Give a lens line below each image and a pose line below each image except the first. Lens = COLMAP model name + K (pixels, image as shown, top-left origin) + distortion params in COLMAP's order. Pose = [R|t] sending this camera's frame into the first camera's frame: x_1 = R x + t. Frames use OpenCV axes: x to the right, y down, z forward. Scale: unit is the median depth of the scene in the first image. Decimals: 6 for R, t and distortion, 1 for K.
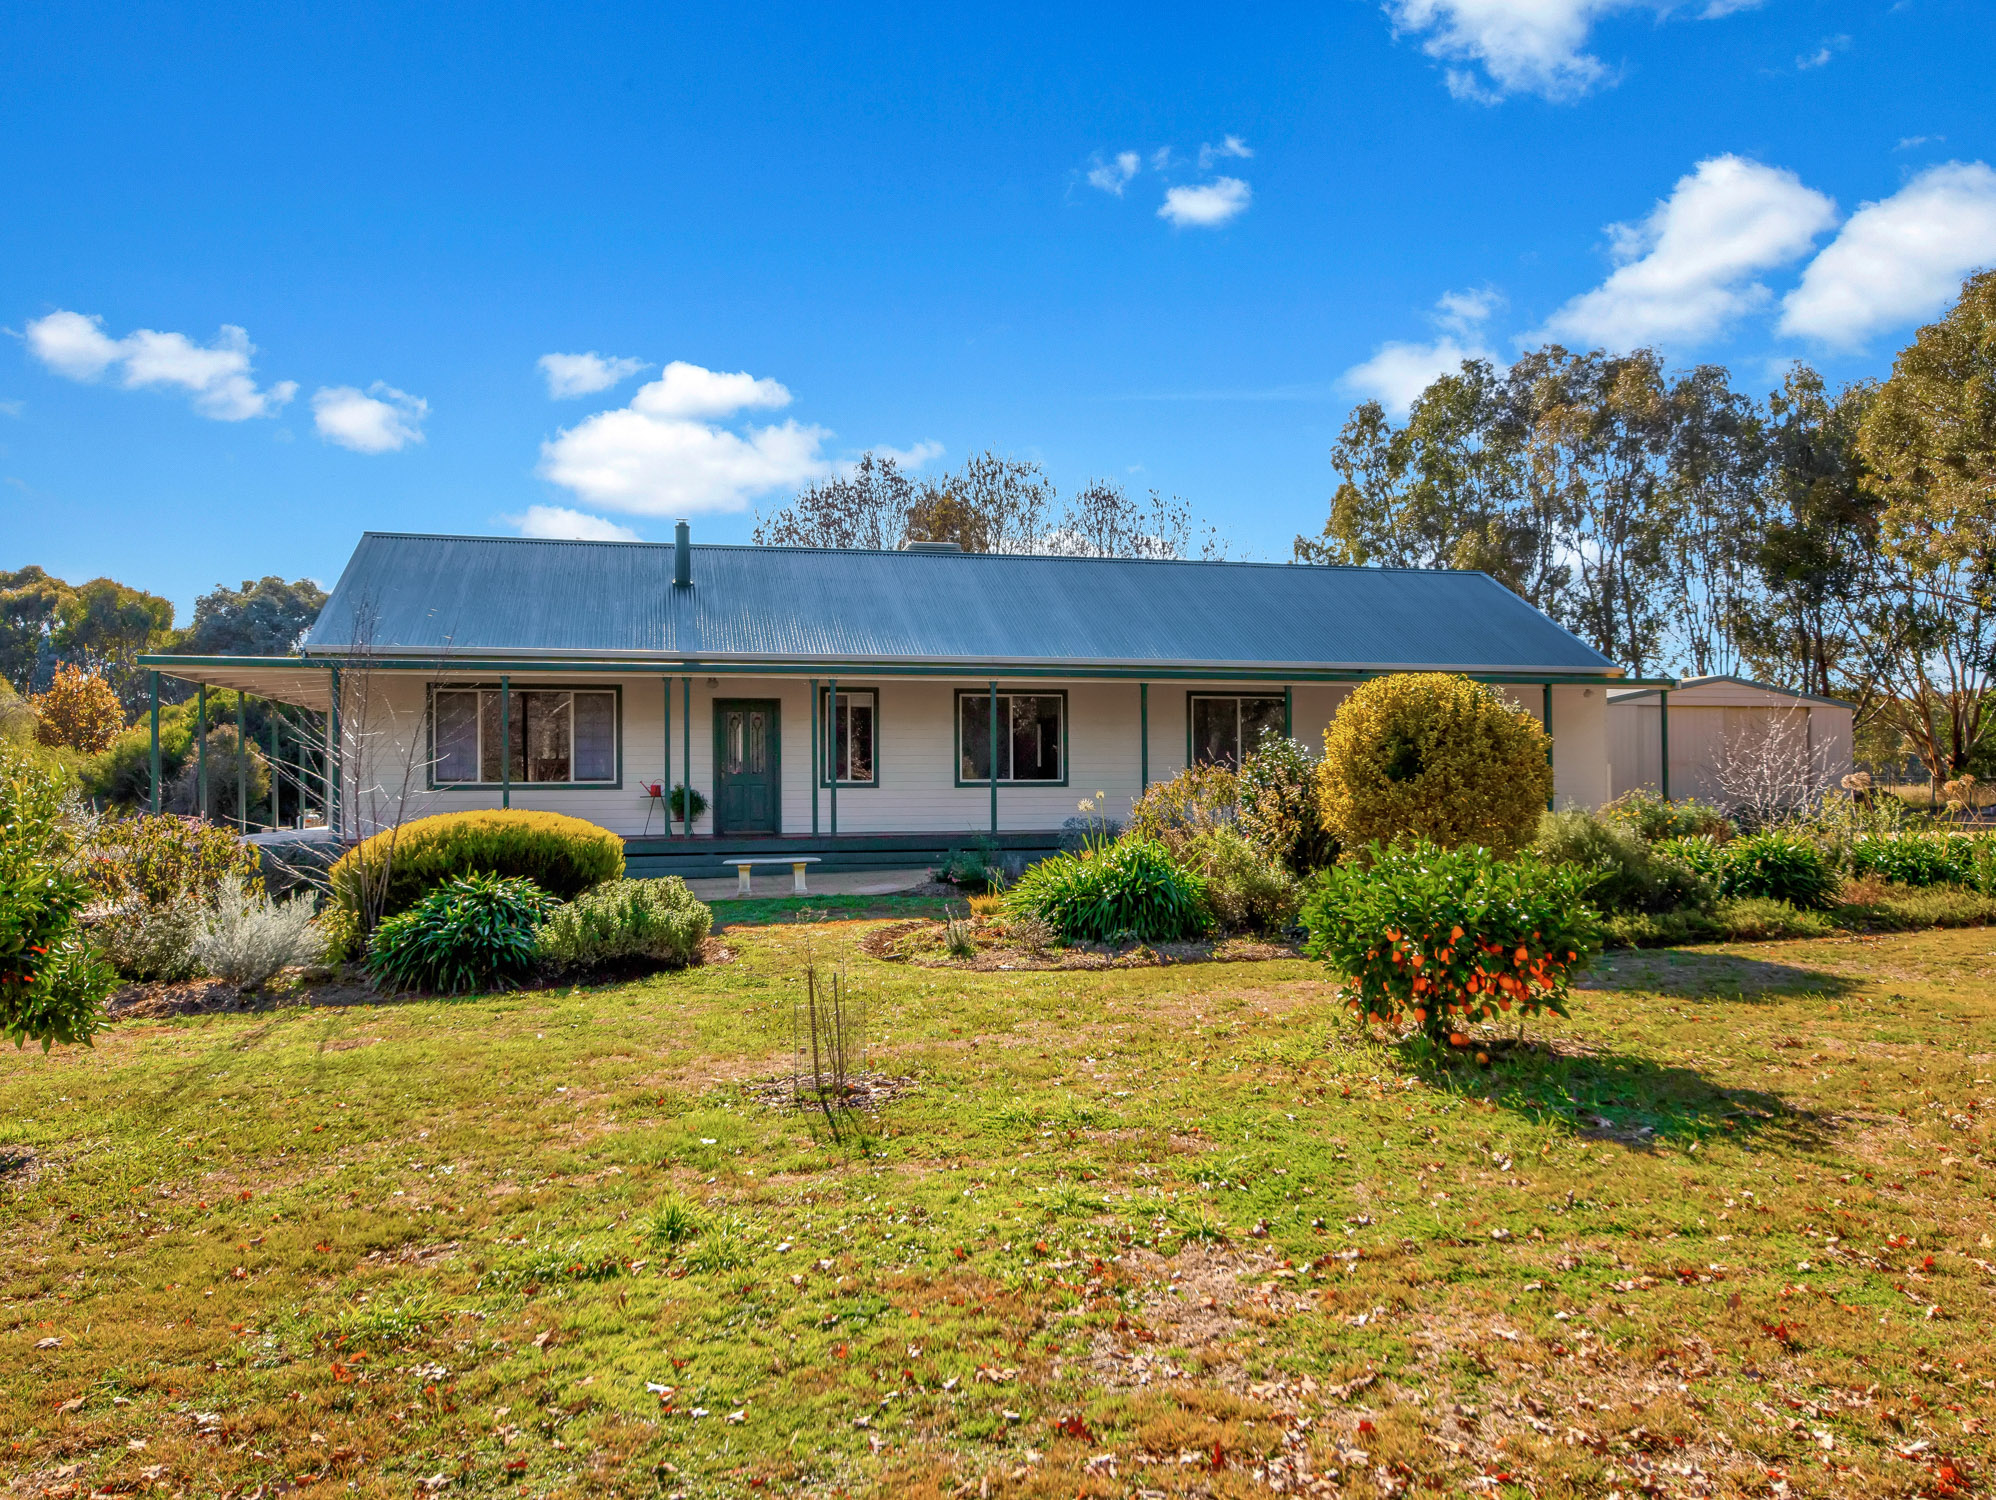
lens RADIAL K [[1328.9, 0, 998.0], [0, 1328.9, 750.0], [0, 0, 1]] dist [-0.016482, 0.026265]
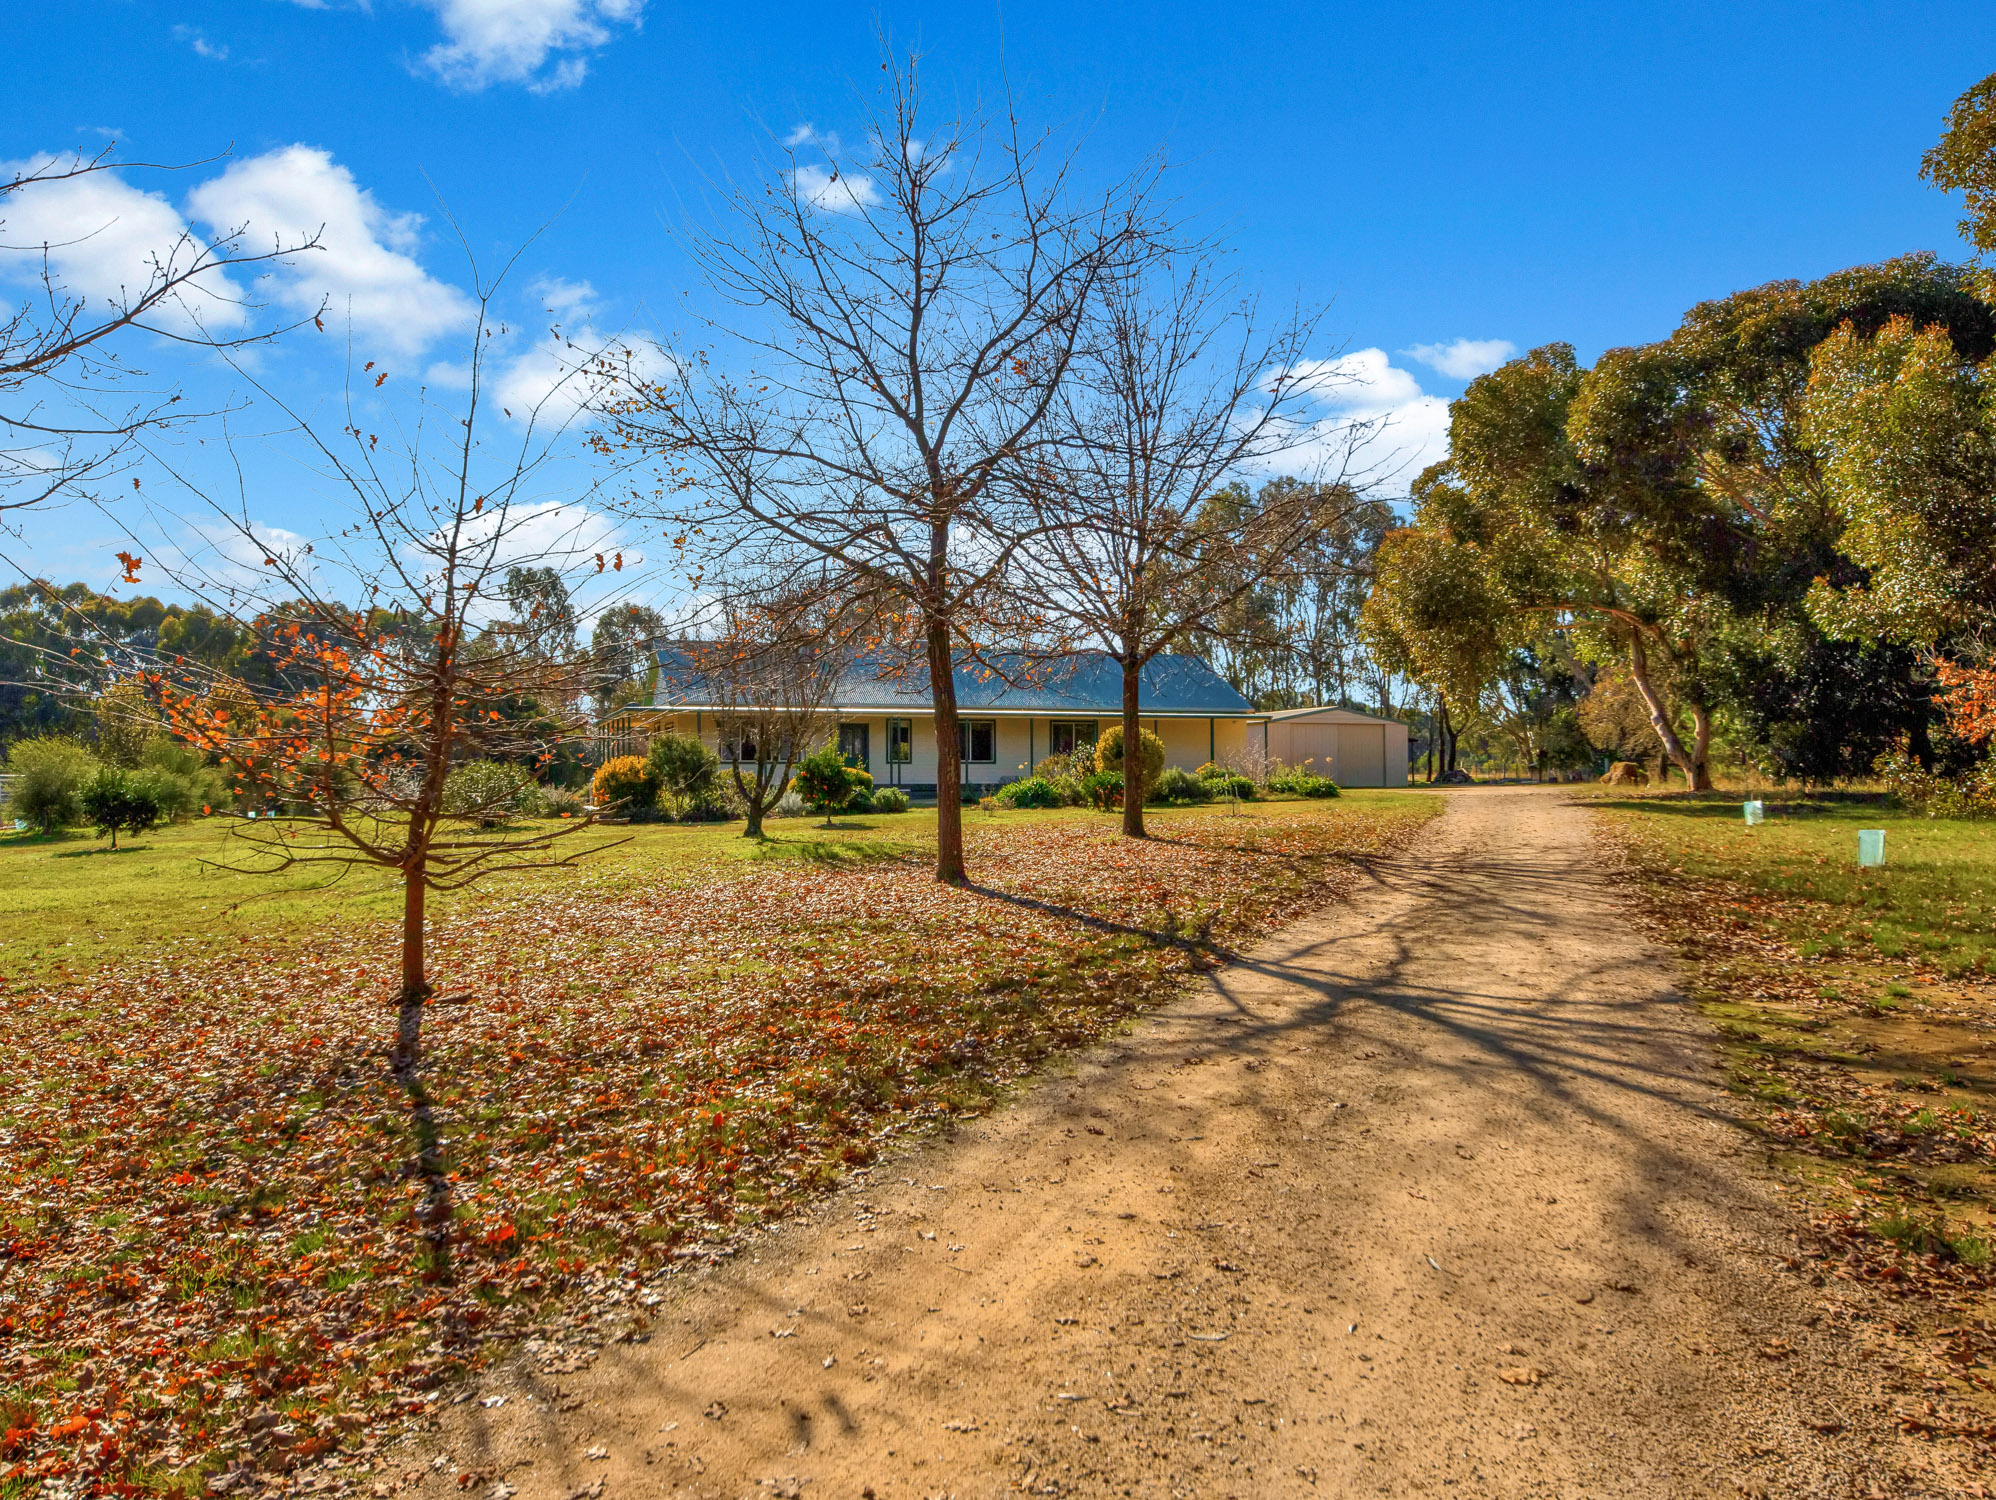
lens RADIAL K [[1328.9, 0, 998.0], [0, 1328.9, 750.0], [0, 0, 1]] dist [-0.016482, 0.026265]
pose [[0.993172, 0.009242, 0.116295, -0.270840], [-0.010349, 0.999907, 0.008921, -0.018623], [-0.116202, -0.010064, 0.993175, -1.612246]]
